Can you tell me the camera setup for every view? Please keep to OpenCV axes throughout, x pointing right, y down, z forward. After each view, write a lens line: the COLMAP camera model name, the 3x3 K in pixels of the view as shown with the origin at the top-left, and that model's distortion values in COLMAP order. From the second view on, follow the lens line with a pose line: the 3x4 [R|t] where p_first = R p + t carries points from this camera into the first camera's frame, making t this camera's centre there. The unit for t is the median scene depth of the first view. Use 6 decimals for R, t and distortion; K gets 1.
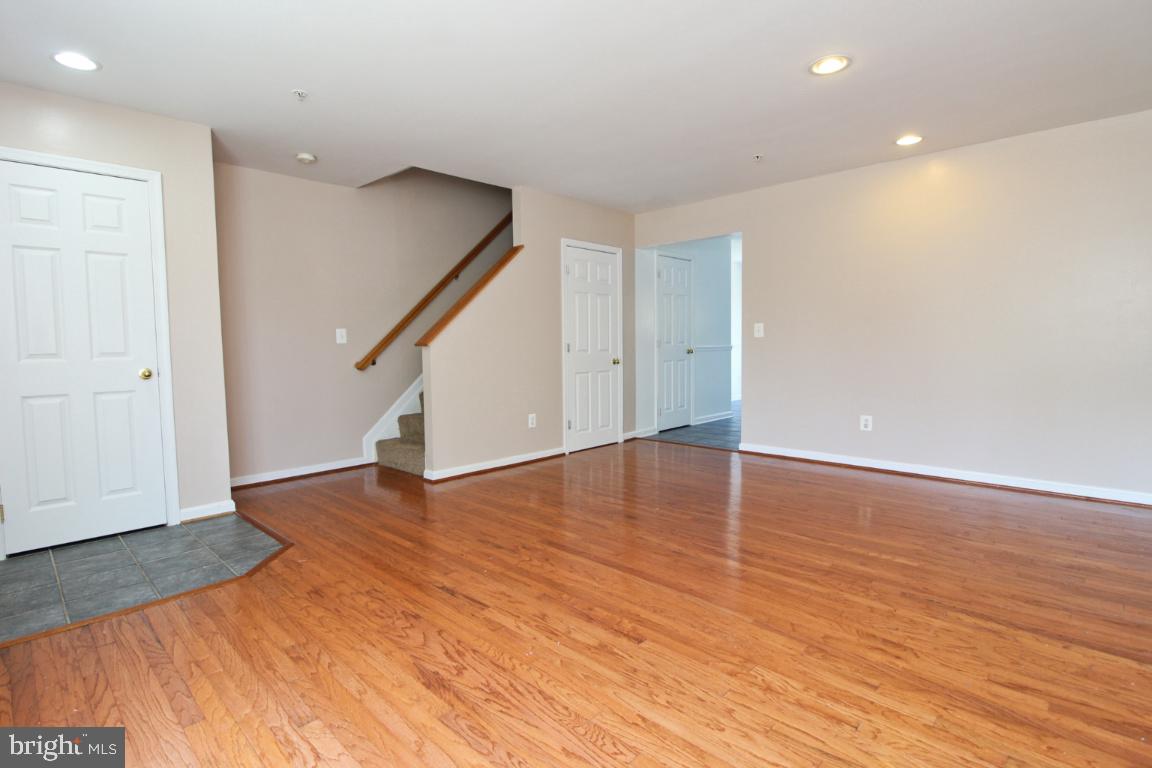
lens RADIAL K [[558.3, 0, 575.5], [0, 558.3, 377.3], [0, 0, 1]] dist [-0.000317, -0.013001]
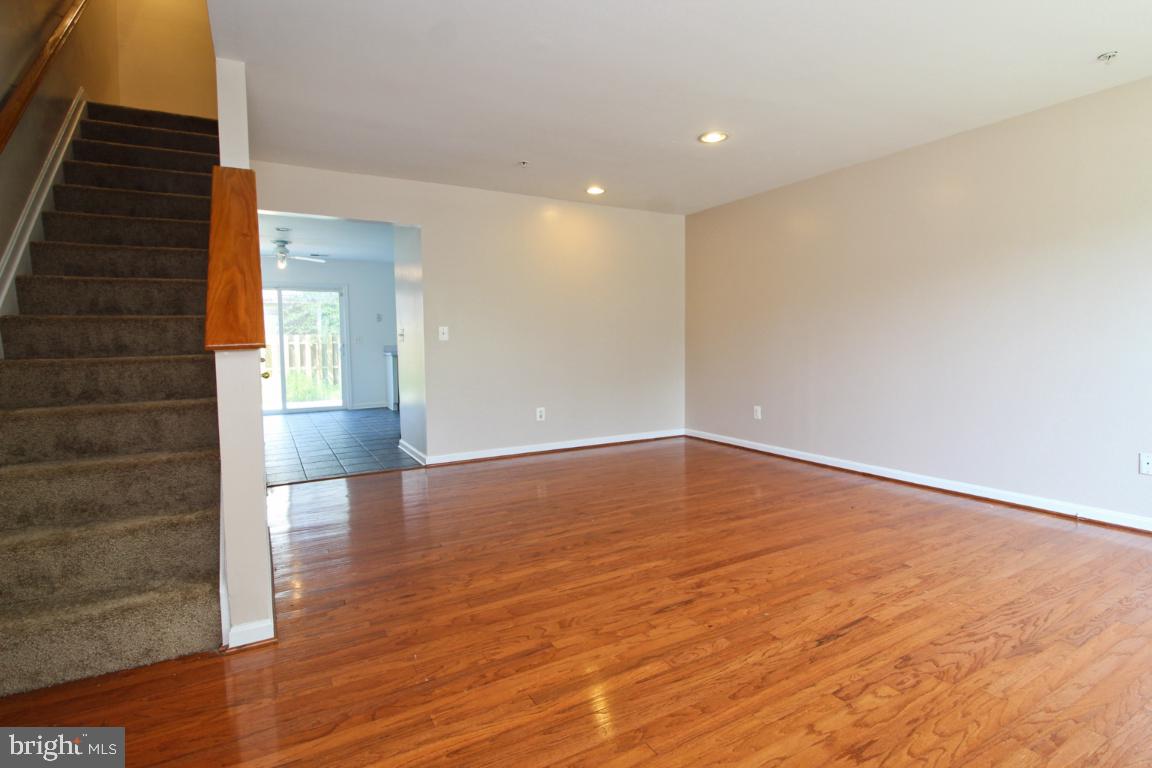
lens RADIAL K [[558.3, 0, 575.5], [0, 558.3, 377.3], [0, 0, 1]] dist [-0.000317, -0.013001]
pose [[0.289897, -0.049510, 0.955776, -1.133481], [0.068001, 0.997203, 0.031031, -0.053202], [-0.954639, 0.055998, 0.292453, 1.126536]]
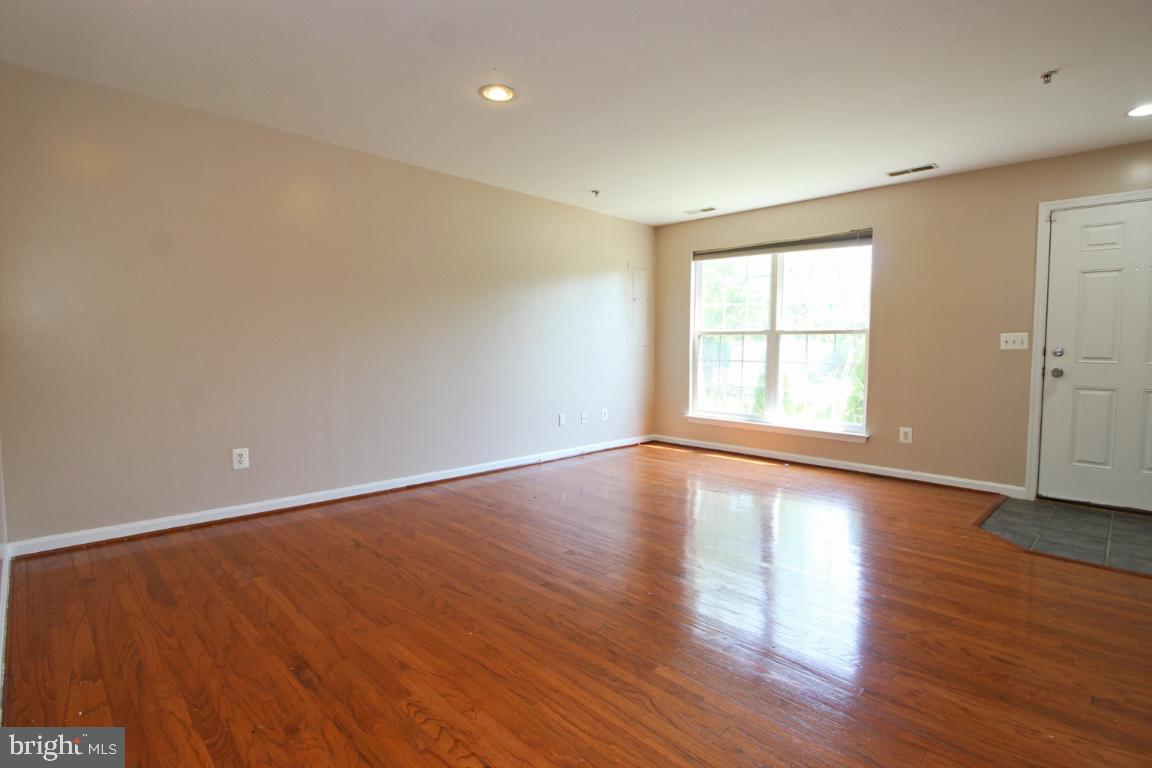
lens RADIAL K [[533.2, 0, 577.0], [0, 533.2, 374.4], [0, 0, 1]] dist [0.000429, -0.013667]
pose [[-0.998740, 0.004034, 0.050027, 0.339037], [0.010091, 0.992548, 0.121433, -0.185743], [-0.049164, 0.121784, -0.991338, 2.516920]]
